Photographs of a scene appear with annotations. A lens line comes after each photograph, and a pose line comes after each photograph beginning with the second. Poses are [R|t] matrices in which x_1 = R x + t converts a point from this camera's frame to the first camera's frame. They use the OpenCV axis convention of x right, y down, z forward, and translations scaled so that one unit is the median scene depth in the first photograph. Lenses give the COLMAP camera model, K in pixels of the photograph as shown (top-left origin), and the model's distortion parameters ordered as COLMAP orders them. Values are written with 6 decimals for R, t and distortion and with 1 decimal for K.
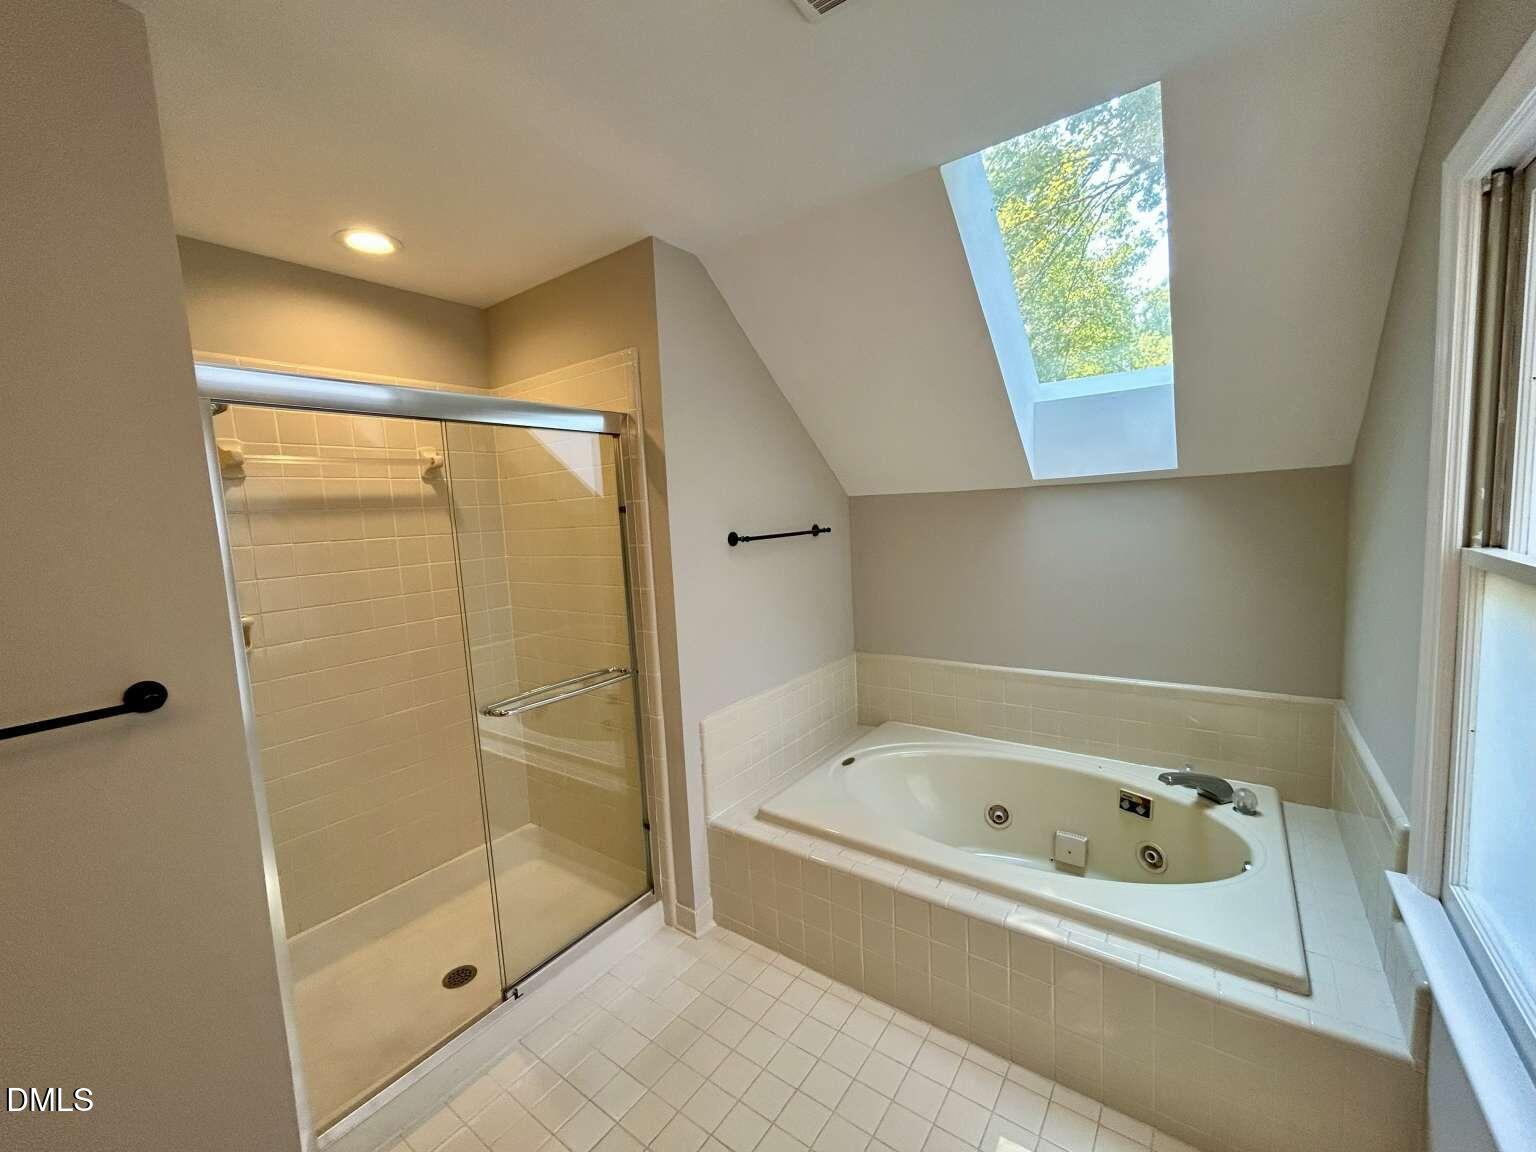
lens RADIAL K [[618.8, 0, 763.6], [0, 618.8, 577.3], [0, 0, 1]] dist [-0.002774, 0.000886]
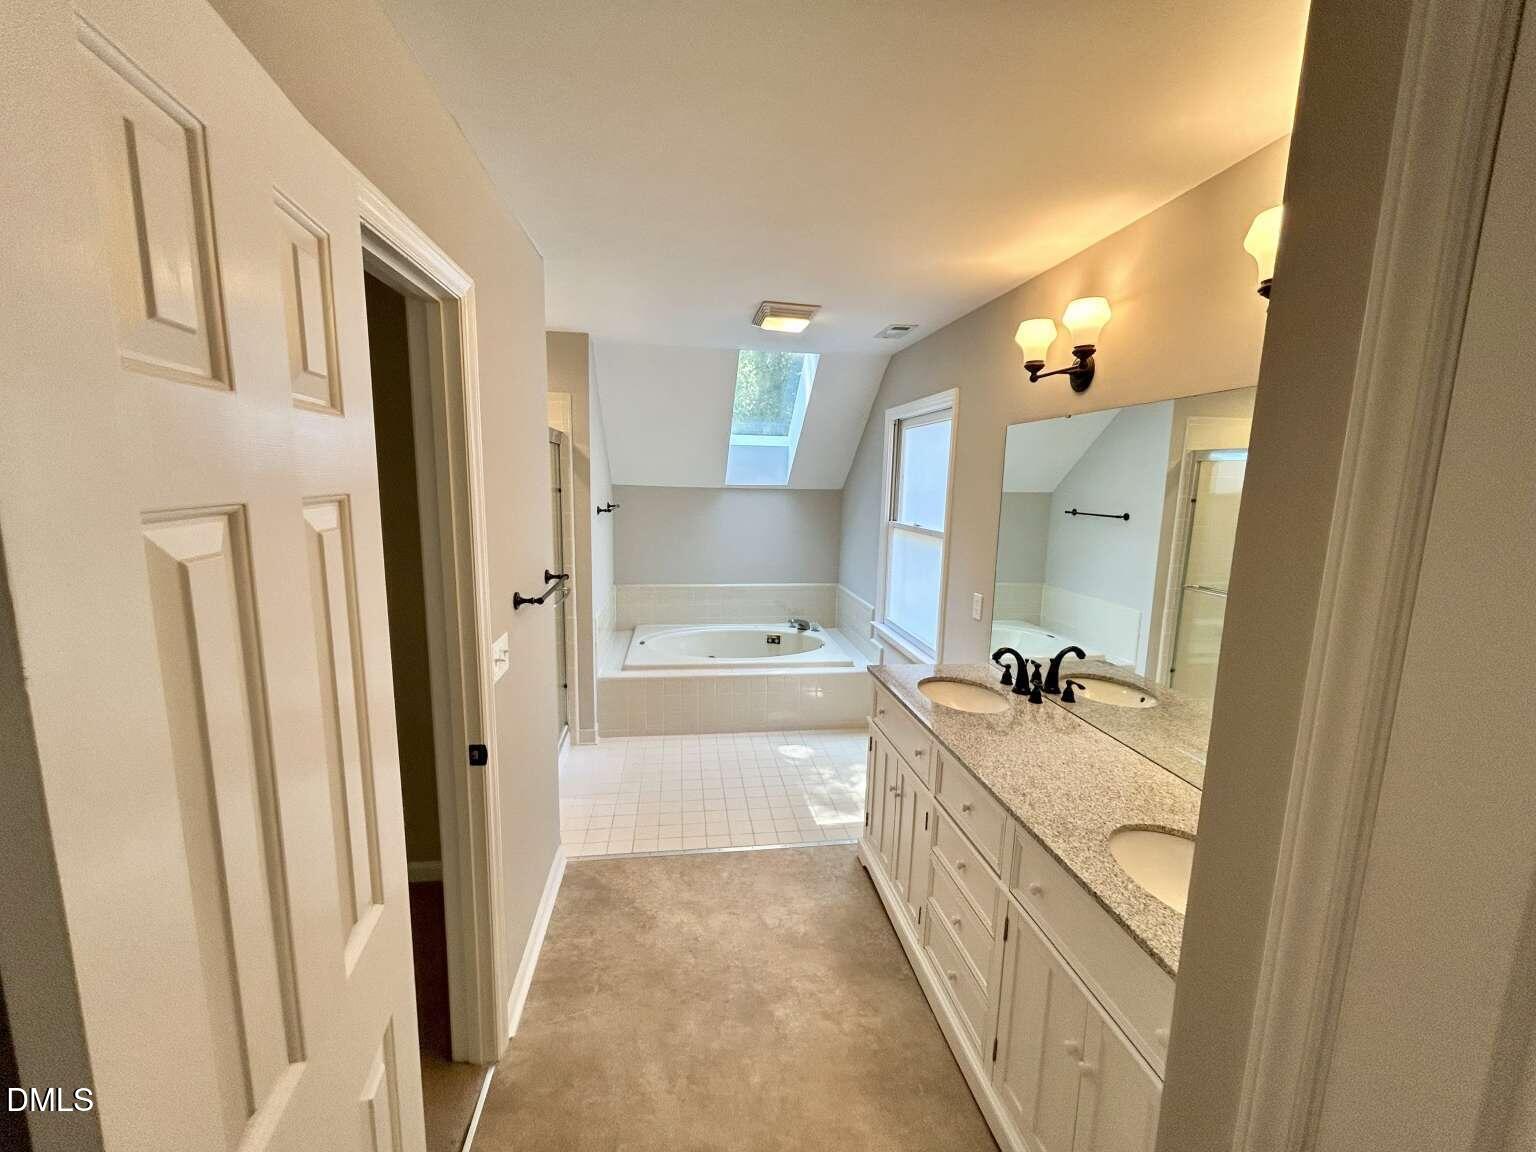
lens RADIAL K [[618.8, 0, 771.0], [0, 618.8, 574.5], [0, 0, 1]] dist [-0.002774, 0.000886]
pose [[0.711587, -0.041343, 0.701381, -0.985054], [0.017198, 0.998993, 0.041437, 0.056208], [-0.702387, -0.017424, 0.711582, -0.568031]]
